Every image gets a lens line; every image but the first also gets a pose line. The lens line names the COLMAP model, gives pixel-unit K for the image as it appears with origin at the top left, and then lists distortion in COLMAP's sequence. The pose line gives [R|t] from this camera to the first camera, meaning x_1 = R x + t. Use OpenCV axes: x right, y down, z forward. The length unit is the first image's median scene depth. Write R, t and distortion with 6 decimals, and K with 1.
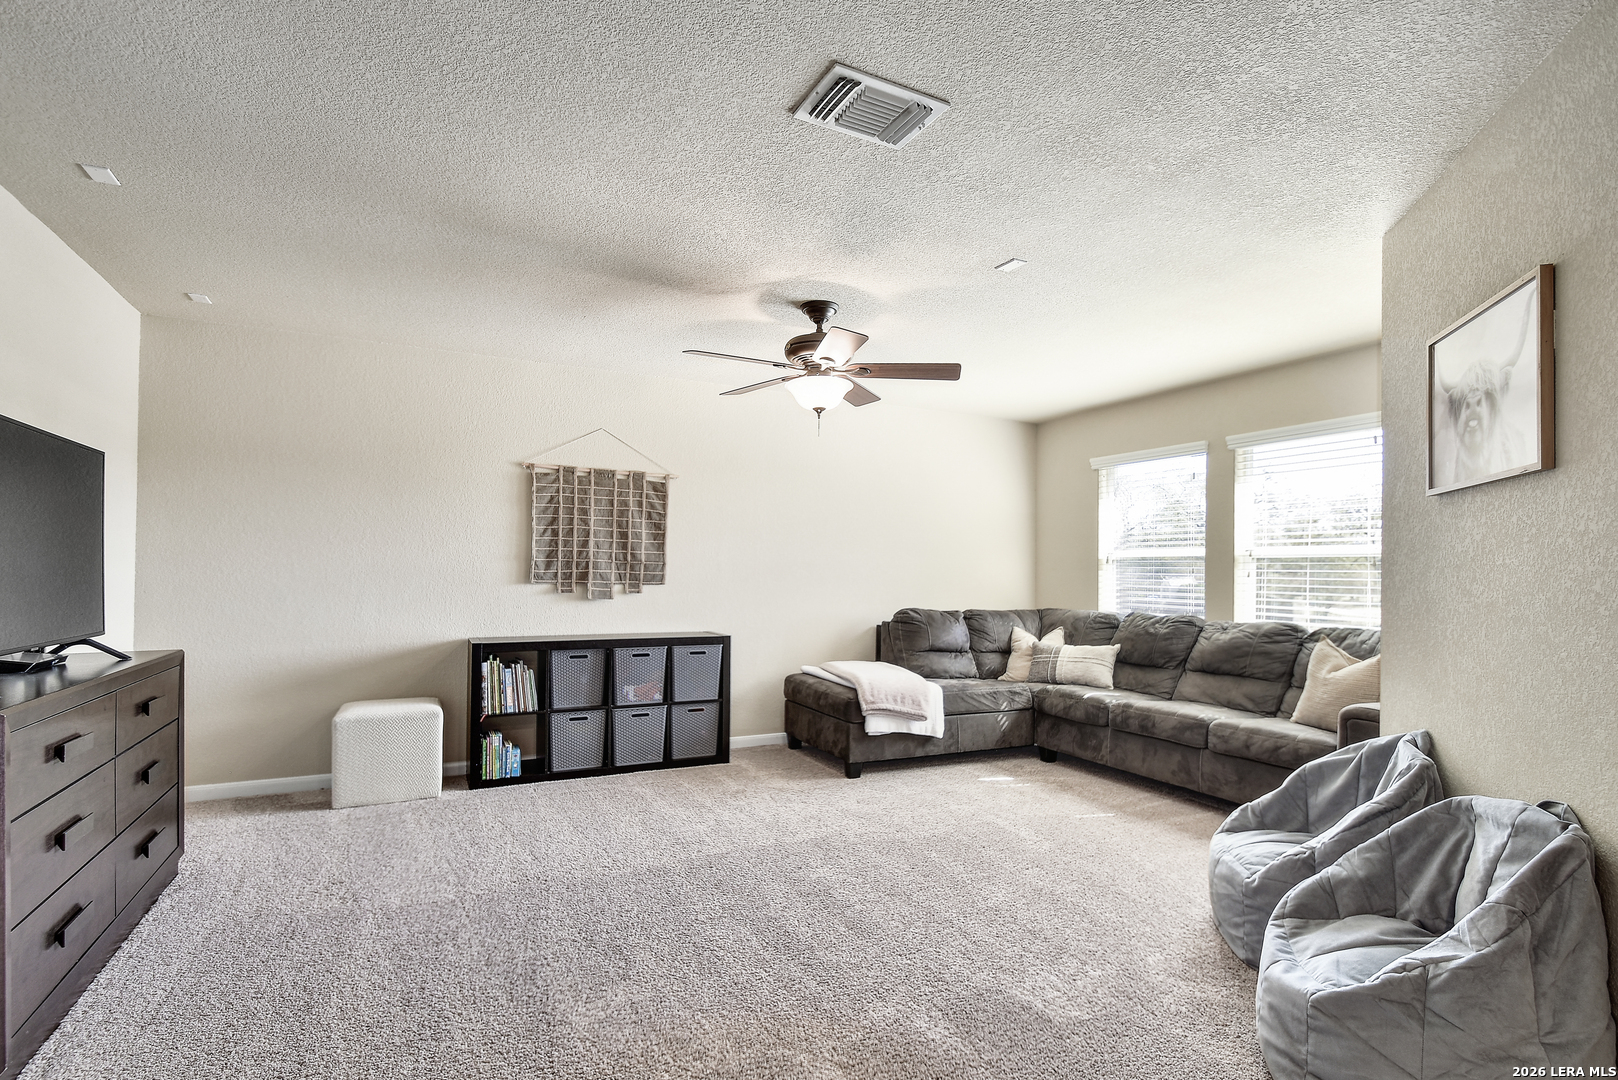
lens RADIAL K [[740.8, 0, 798.5], [0, 740.8, 556.1], [0, 0, 1]] dist [0.001311, -0.000236]
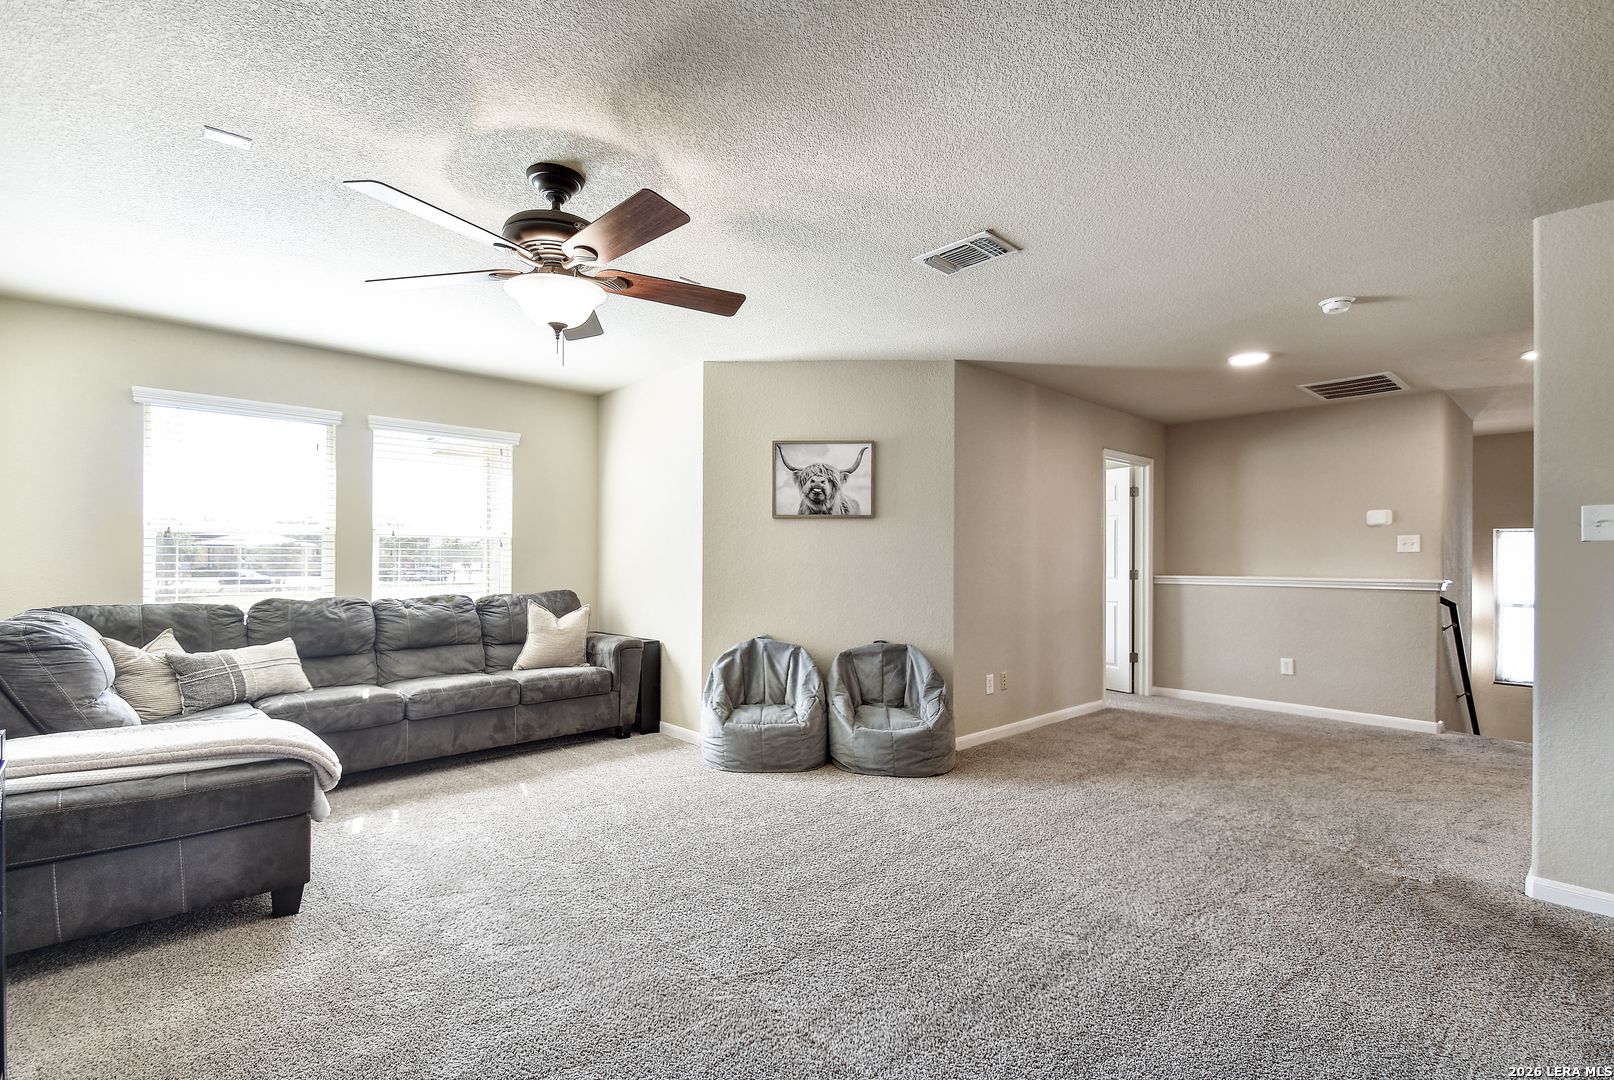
lens RADIAL K [[739.0, 0, 796.6], [0, 739.0, 556.0], [0, 0, 1]] dist [0.001311, -0.000236]
pose [[-0.298608, -0.011325, 0.954309, -0.597233], [-0.031745, 0.999494, 0.001928, 0.010875], [-0.953848, -0.029719, -0.298816, 0.825718]]
